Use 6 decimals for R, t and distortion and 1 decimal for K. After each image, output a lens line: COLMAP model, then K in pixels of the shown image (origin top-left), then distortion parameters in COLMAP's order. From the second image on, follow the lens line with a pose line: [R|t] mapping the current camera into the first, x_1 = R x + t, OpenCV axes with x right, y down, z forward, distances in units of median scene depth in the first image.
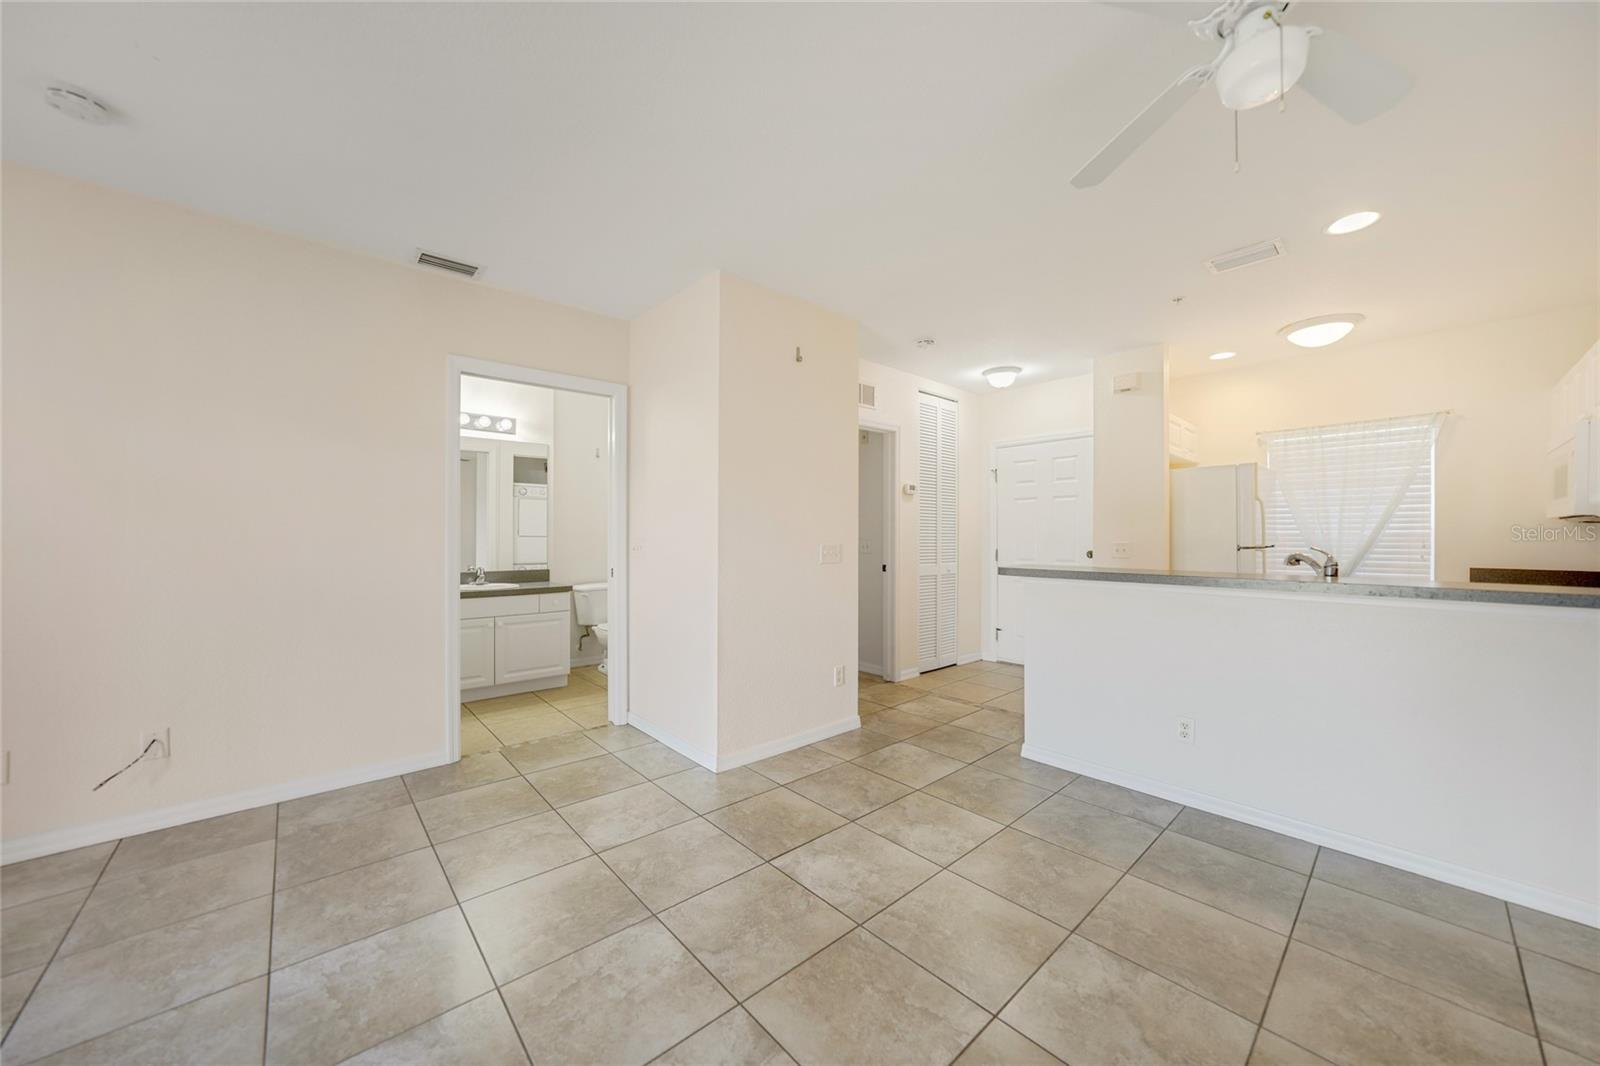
lens RADIAL K [[568.3, 0, 792.5], [0, 568.3, 535.4], [0, 0, 1]] dist [-0.029317, 0.007696]
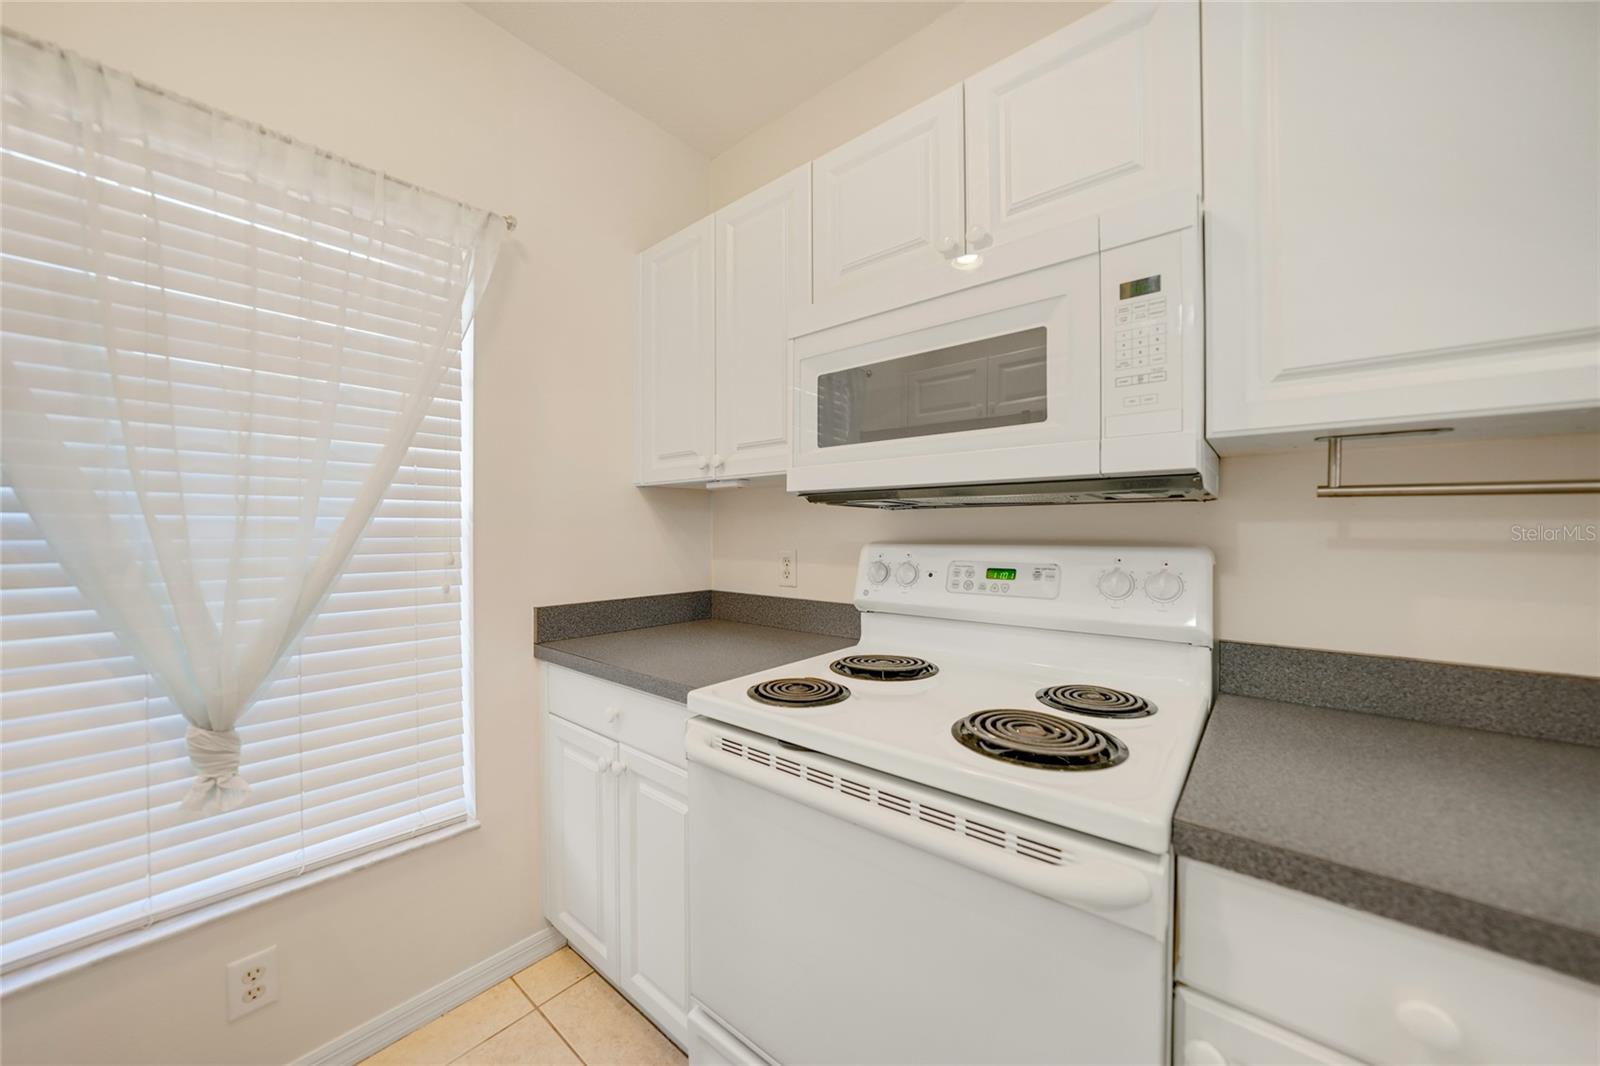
lens RADIAL K [[593.1, 0, 756.9], [0, 593.1, 531.5], [0, 0, 1]] dist [-0.021820, 0.000046]
pose [[-0.112371, -0.002464, 0.993663, 0.930099], [0.001842, 0.999995, 0.002688, -0.002157], [-0.993665, 0.002132, -0.112366, 1.086214]]
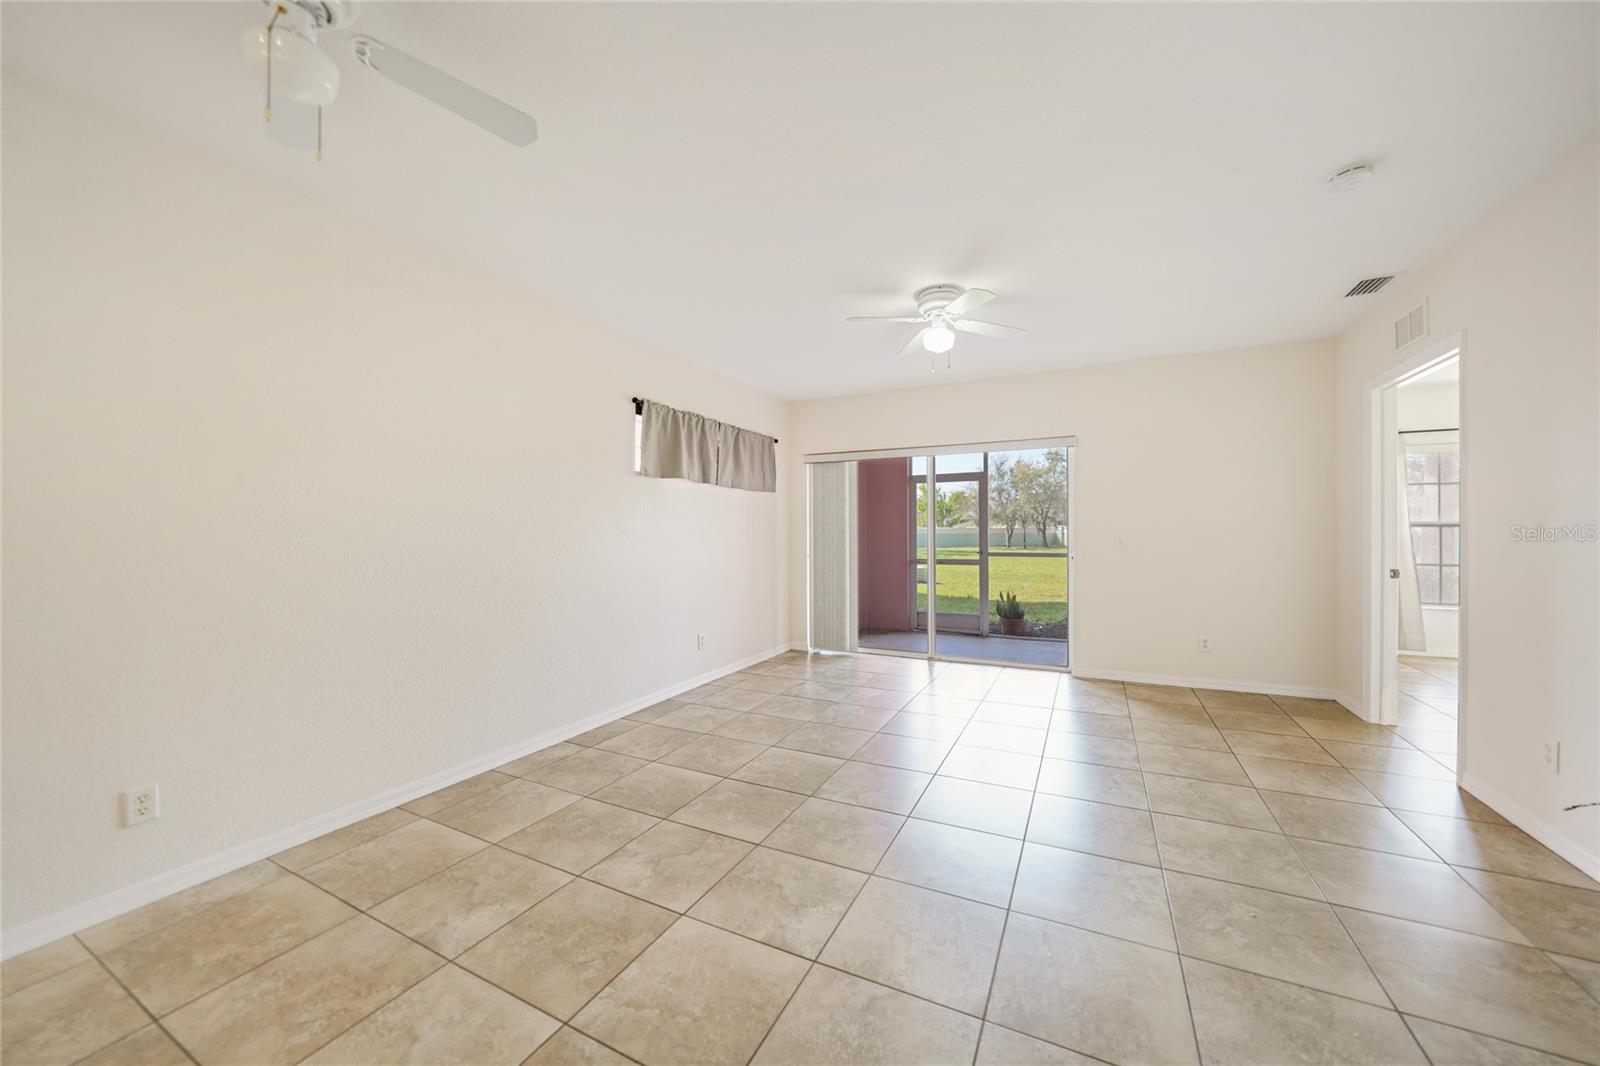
lens RADIAL K [[573.5, 0, 782.5], [0, 573.5, 537.8], [0, 0, 1]] dist [-0.000848, 0.000045]
pose [[-0.934615, 0.010553, -0.355503, 0.177101], [0.006303, 0.999894, 0.013110, 0.002859], [0.355604, 0.010012, -0.934583, 1.019225]]
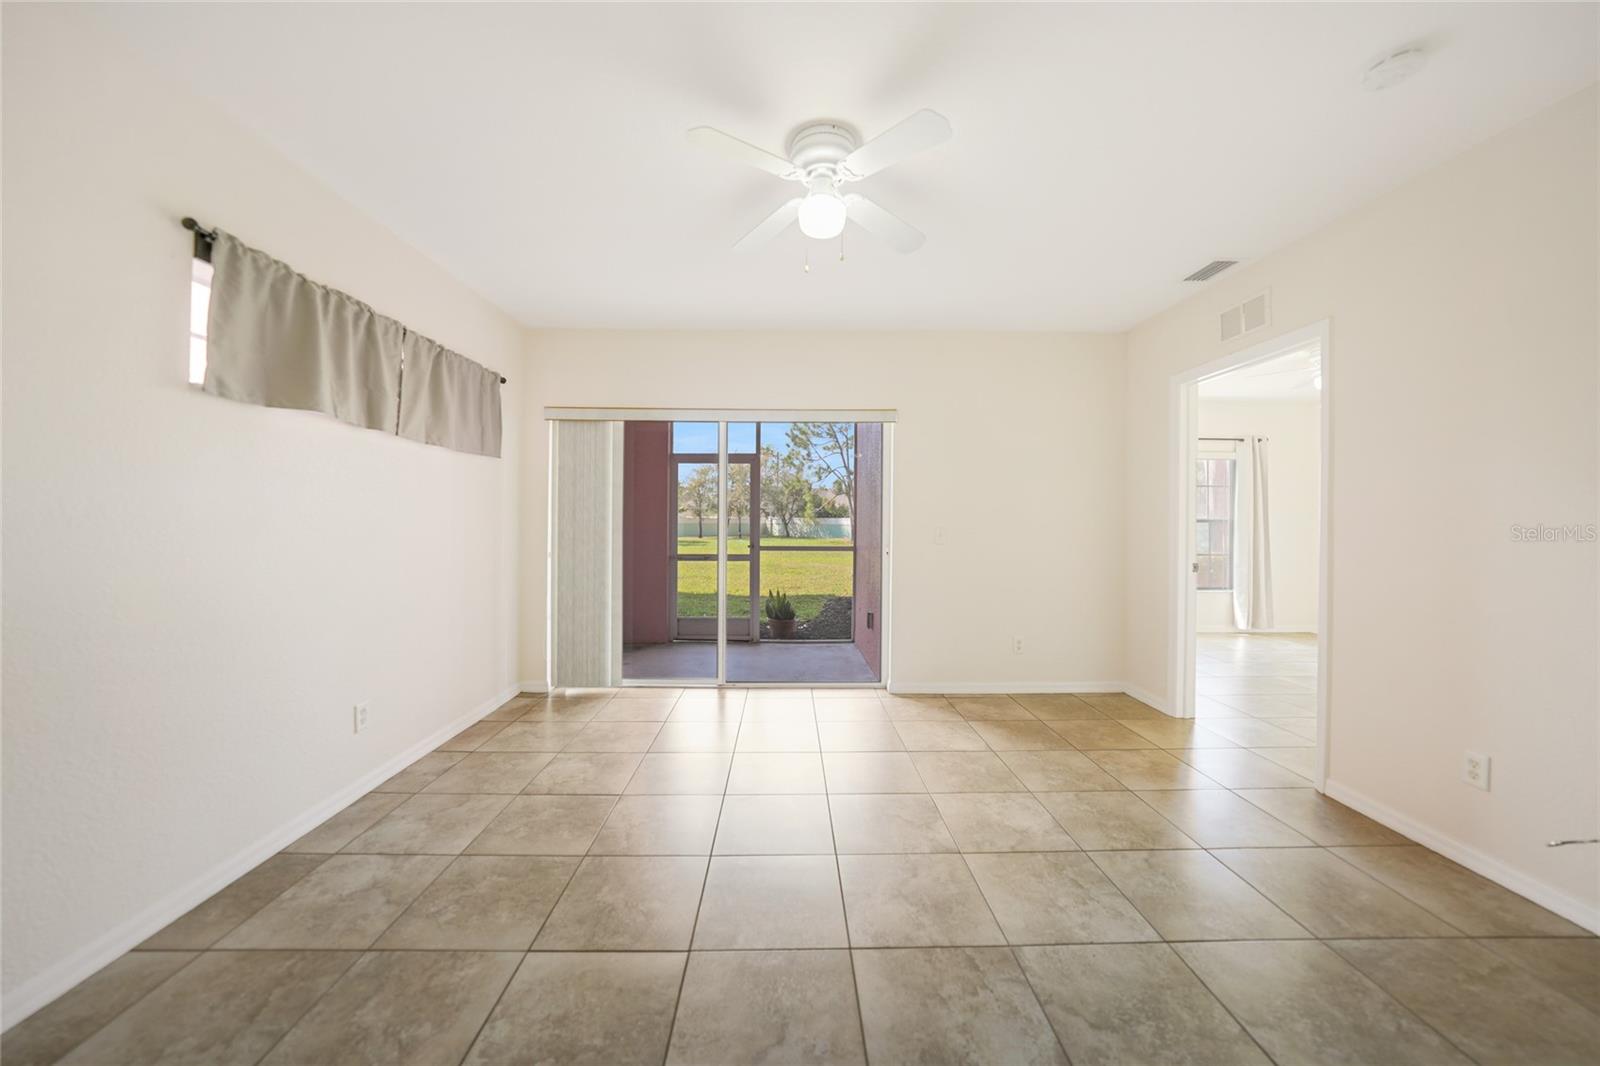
lens RADIAL K [[579.7, 0, 776.9], [0, 579.7, 520.9], [0, 0, 1]] dist [-0.017695, 0.000392]
pose [[-0.667397, -0.002521, -0.744697, 0.051987], [-0.006290, 0.999978, 0.002253, 0.005117], [0.744675, 0.006188, -0.667398, 0.505914]]
